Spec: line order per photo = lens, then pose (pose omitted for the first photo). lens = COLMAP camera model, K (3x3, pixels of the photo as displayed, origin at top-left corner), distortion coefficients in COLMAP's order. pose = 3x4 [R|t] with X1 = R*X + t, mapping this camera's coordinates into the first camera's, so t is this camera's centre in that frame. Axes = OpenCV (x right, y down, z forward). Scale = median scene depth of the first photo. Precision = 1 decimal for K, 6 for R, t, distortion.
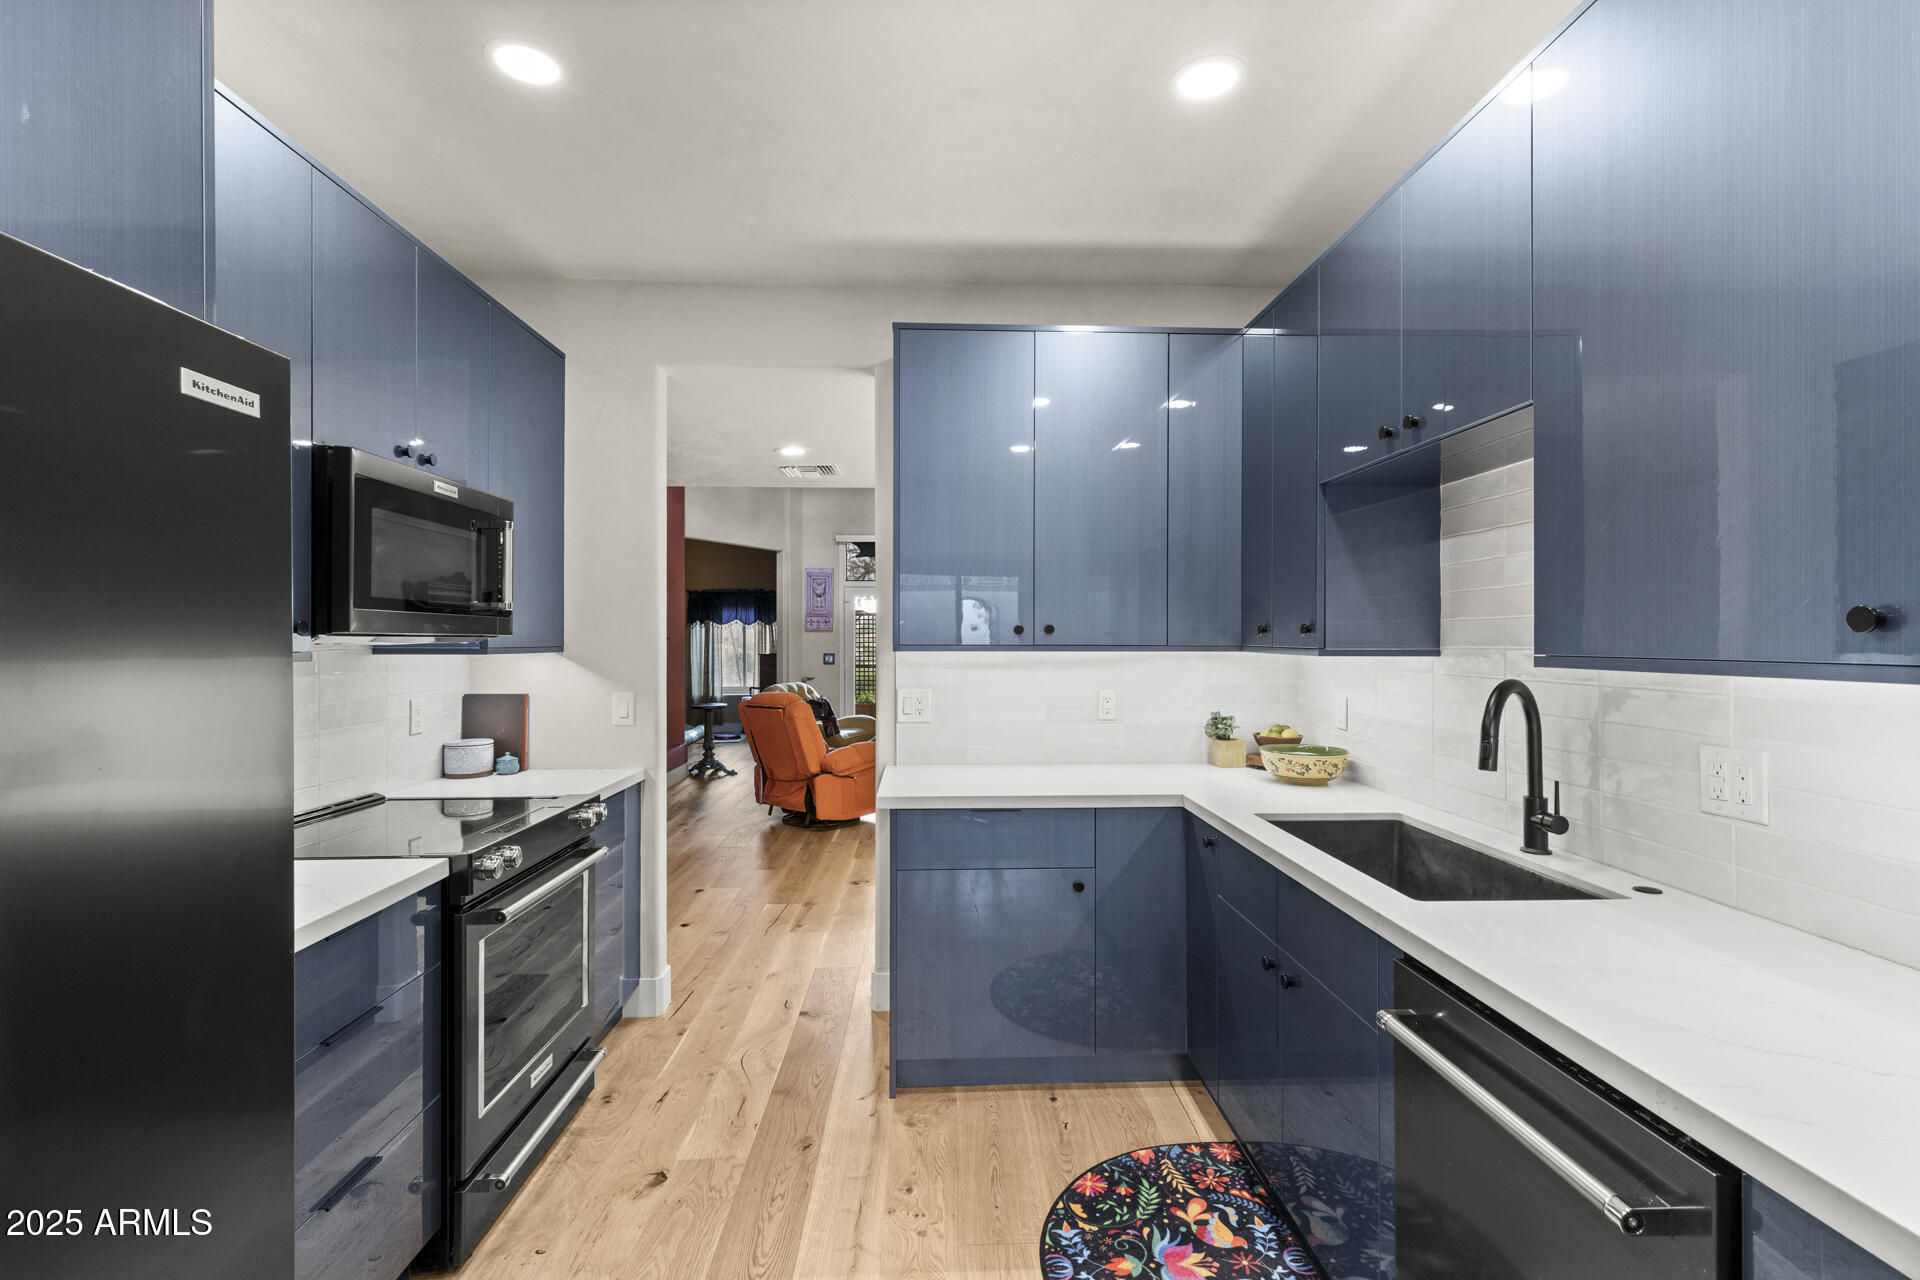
lens RADIAL K [[867.9, 0, 967.5], [0, 867.9, 643.2], [0, 0, 1]] dist [0.005578, -0.001222]
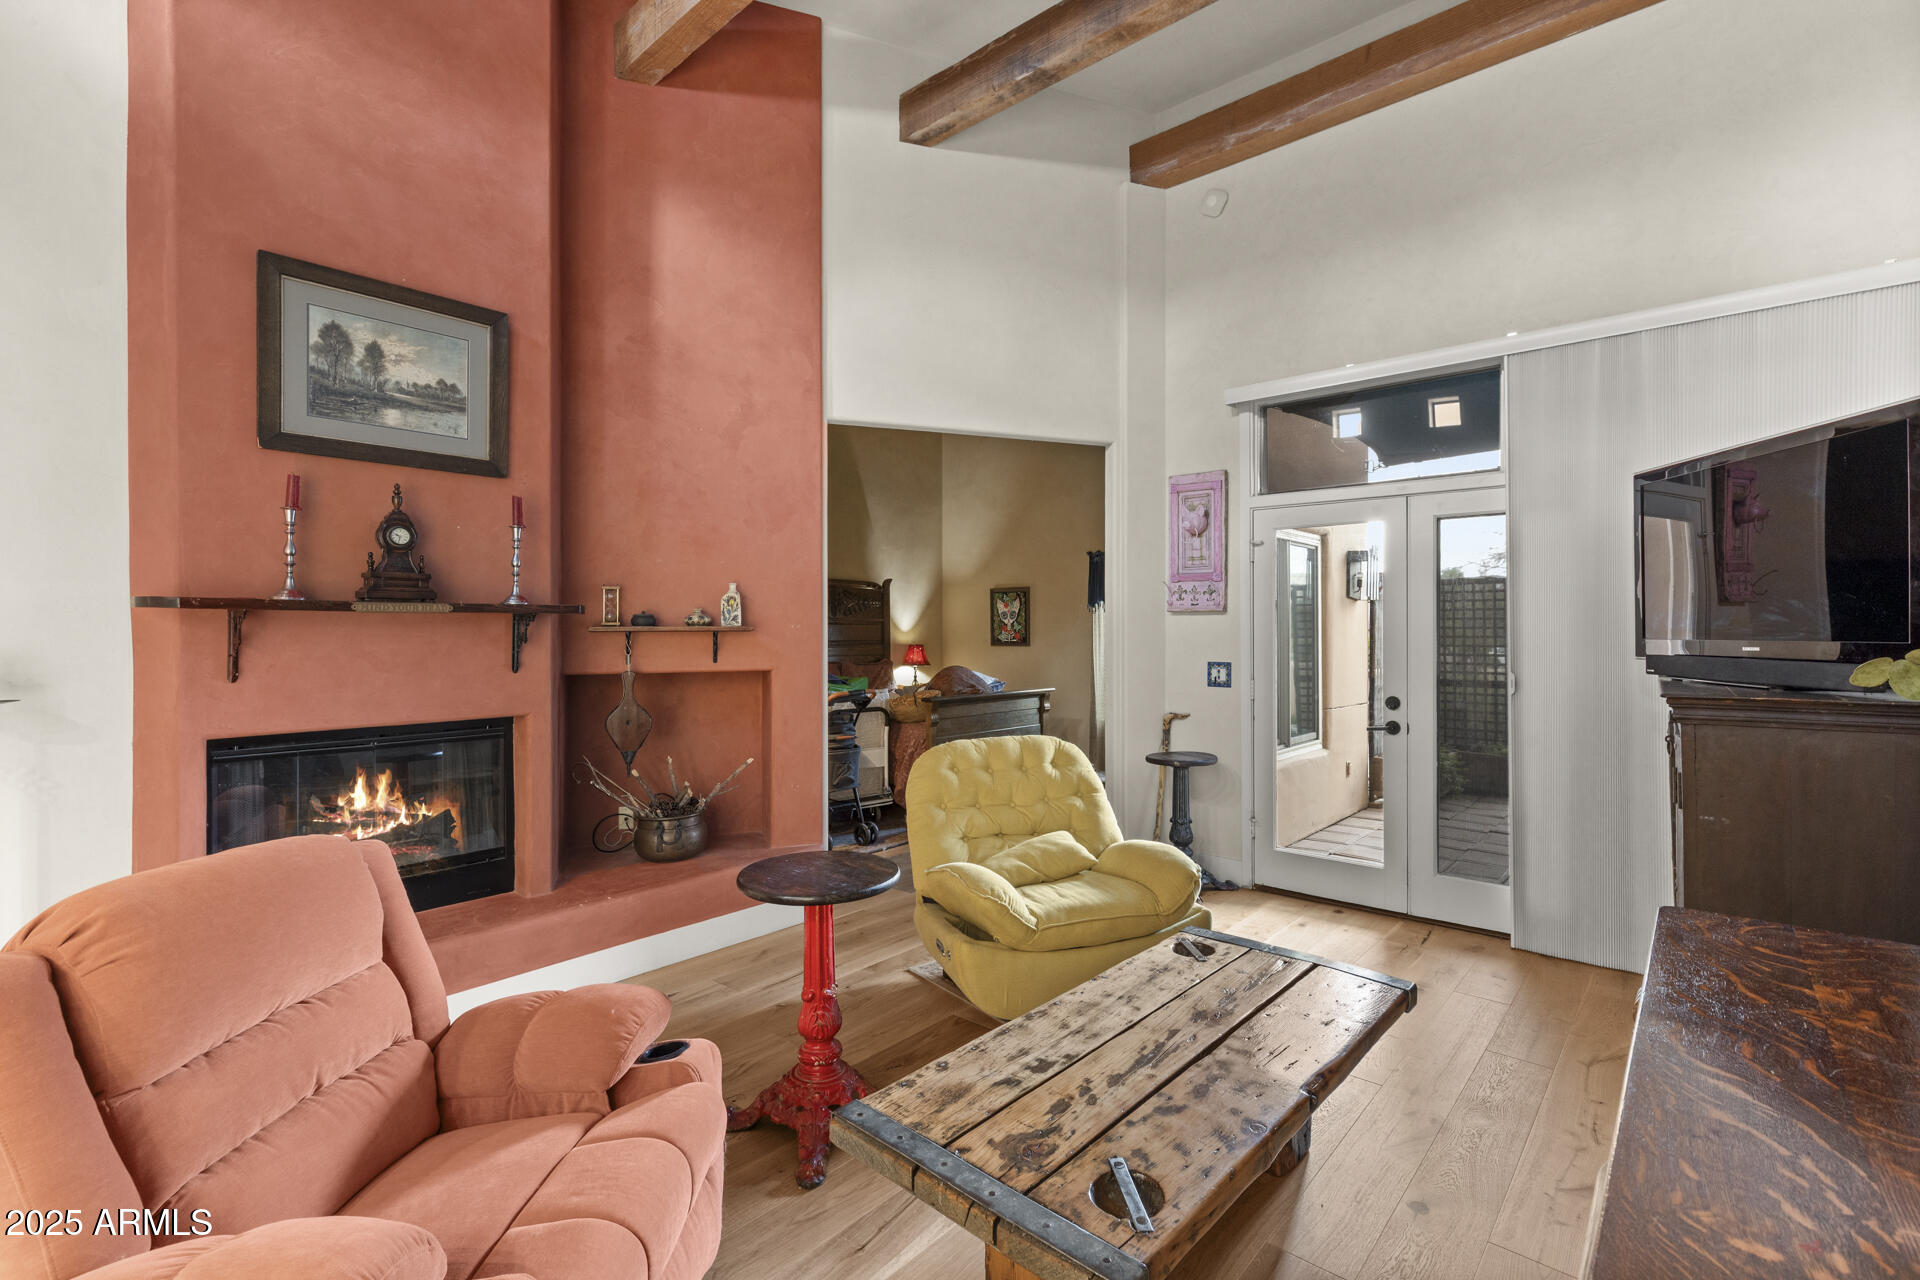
lens RADIAL K [[867.9, 0, 960.0], [0, 867.9, 639.1], [0, 0, 1]] dist [0.005578, -0.001222]
pose [[0.714901, 0.009530, -0.699161, 0.199629], [-0.005550, 0.999953, 0.007955, -0.009517], [0.699204, -0.001807, 0.714920, 2.062494]]
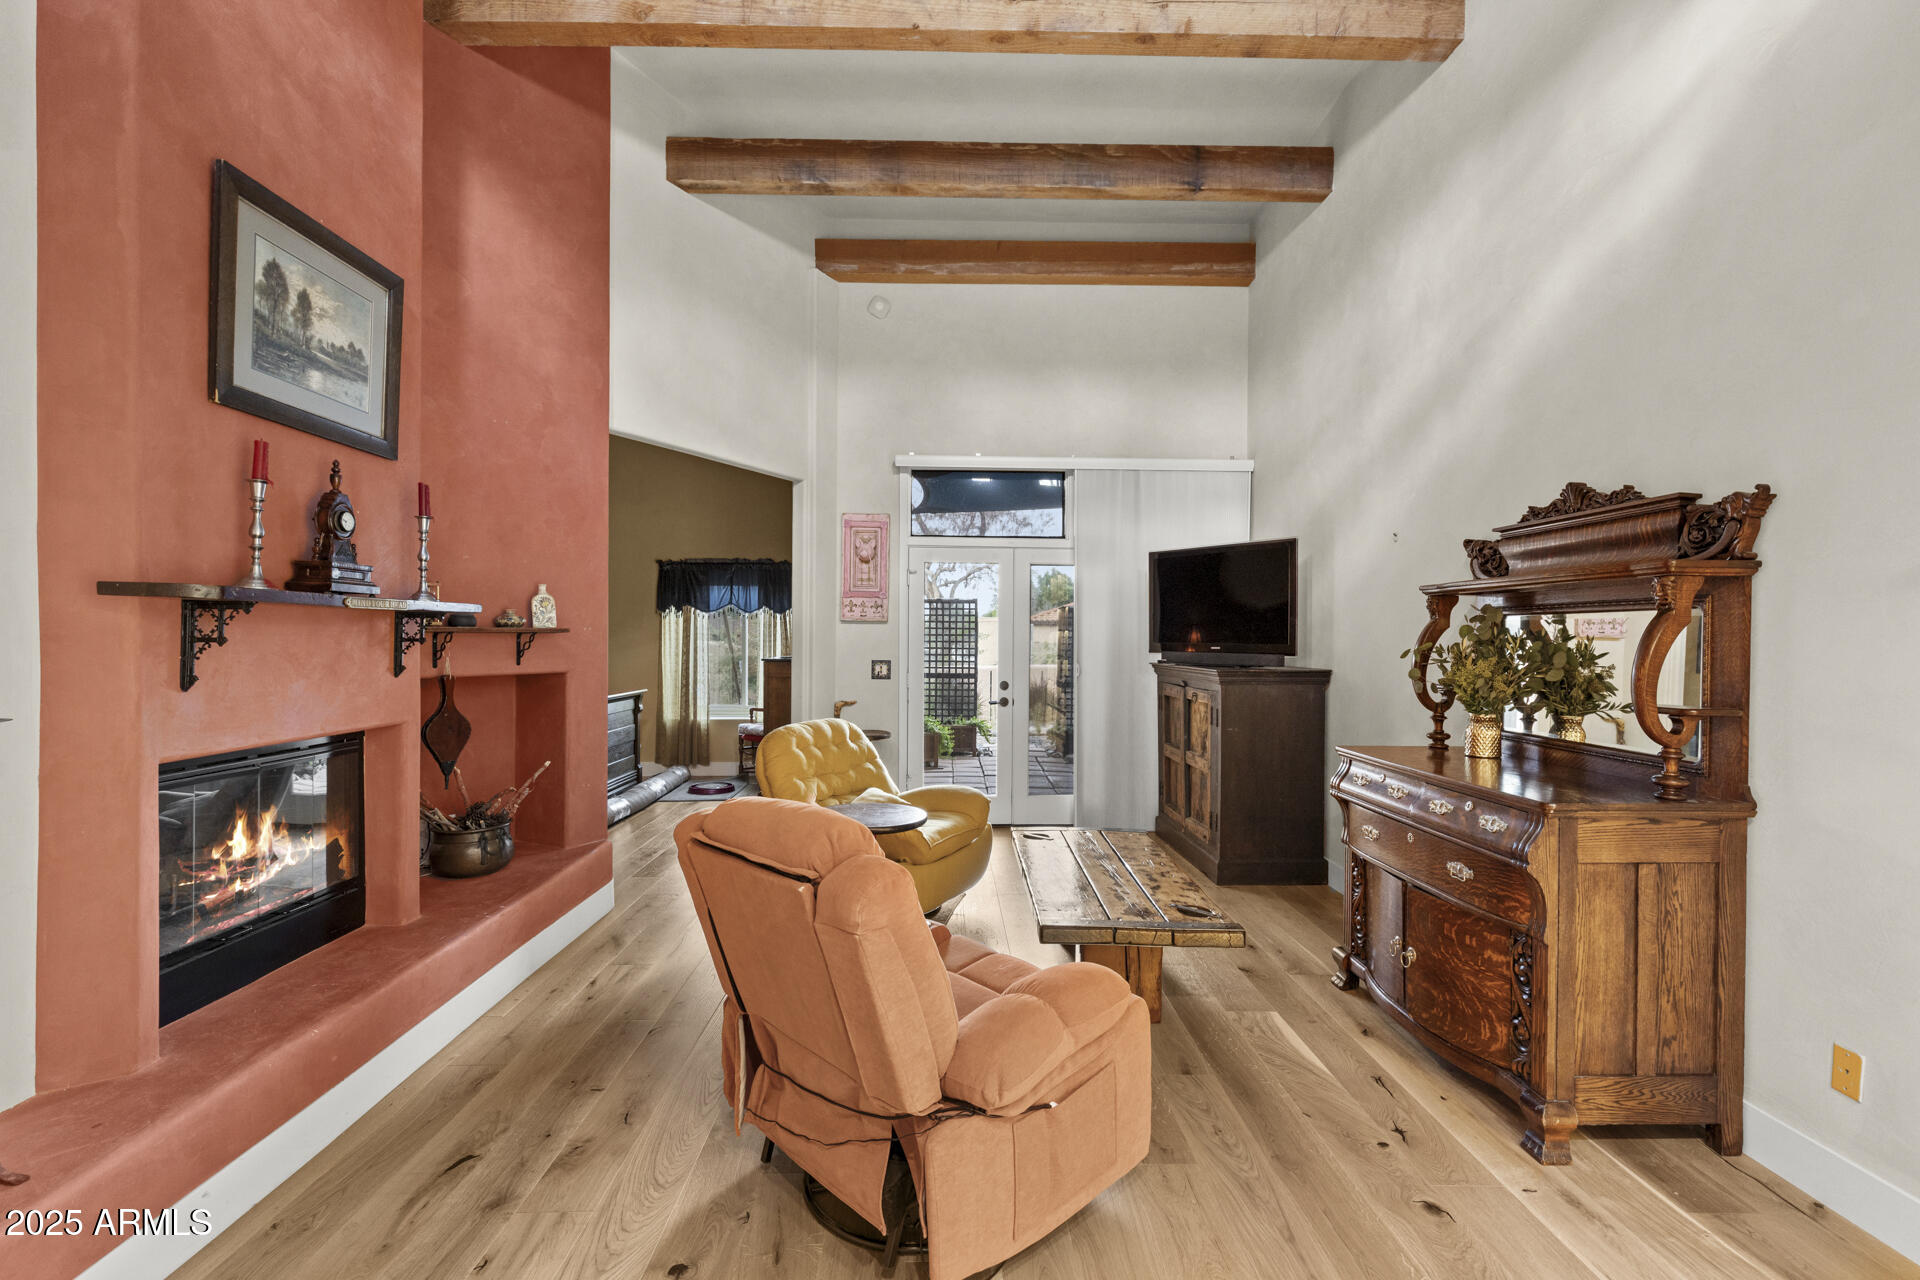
lens RADIAL K [[867.9, 0, 952.3], [0, 867.9, 636.8], [0, 0, 1]] dist [0.005578, -0.001222]
pose [[0.999408, 0.009161, -0.033166, -0.326700], [-0.009334, 0.999944, -0.005074, -0.004599], [0.033118, 0.005381, 0.999437, 1.484896]]
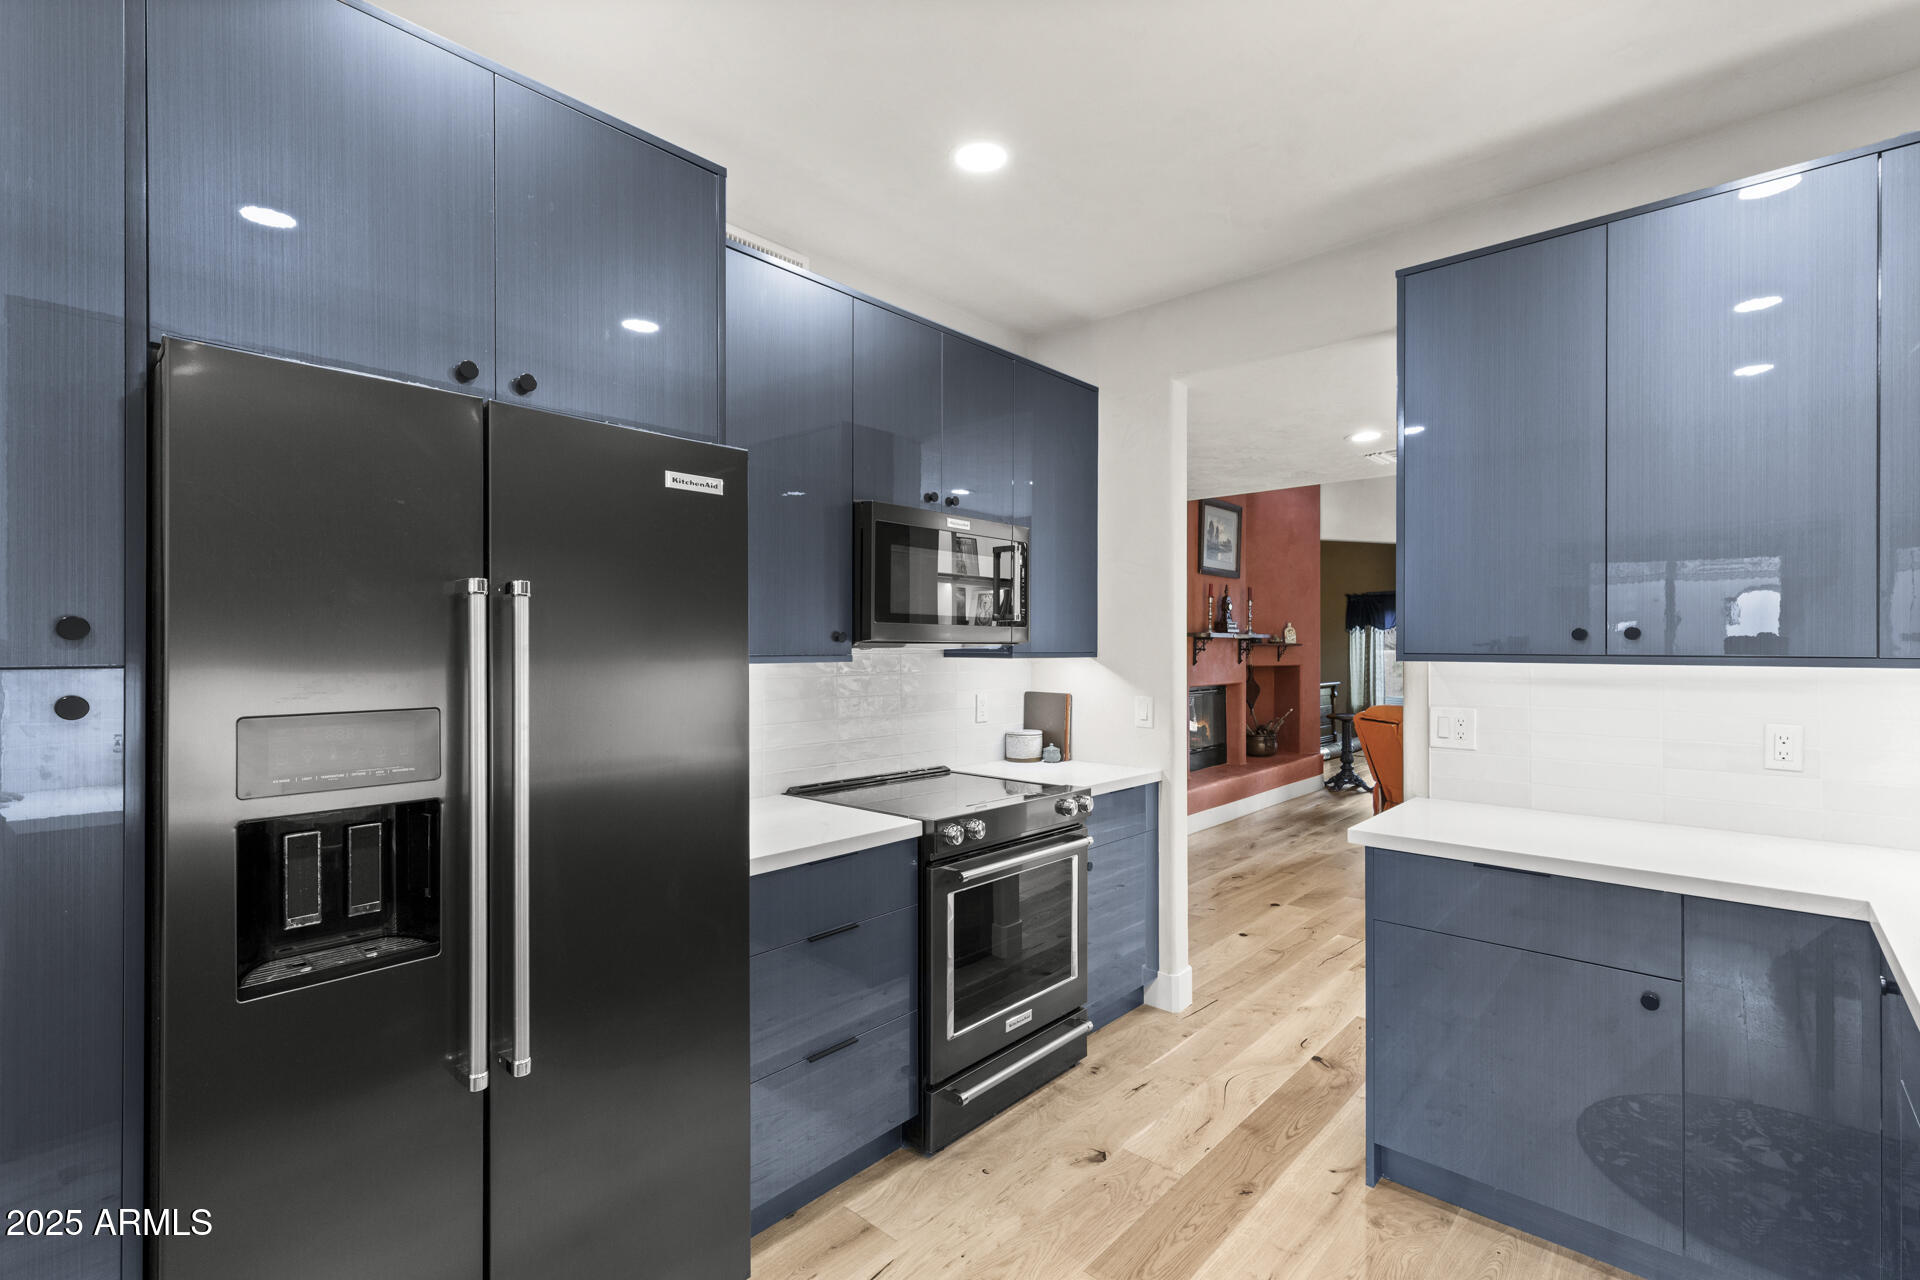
lens RADIAL K [[867.9, 0, 957.1], [0, 867.9, 647.0], [0, 0, 1]] dist [0.005578, -0.001222]
pose [[0.709780, 0.003431, -0.704415, 0.195612], [-0.005190, 0.999986, -0.000360, -0.001642], [0.704404, 0.003911, 0.709788, 0.094231]]
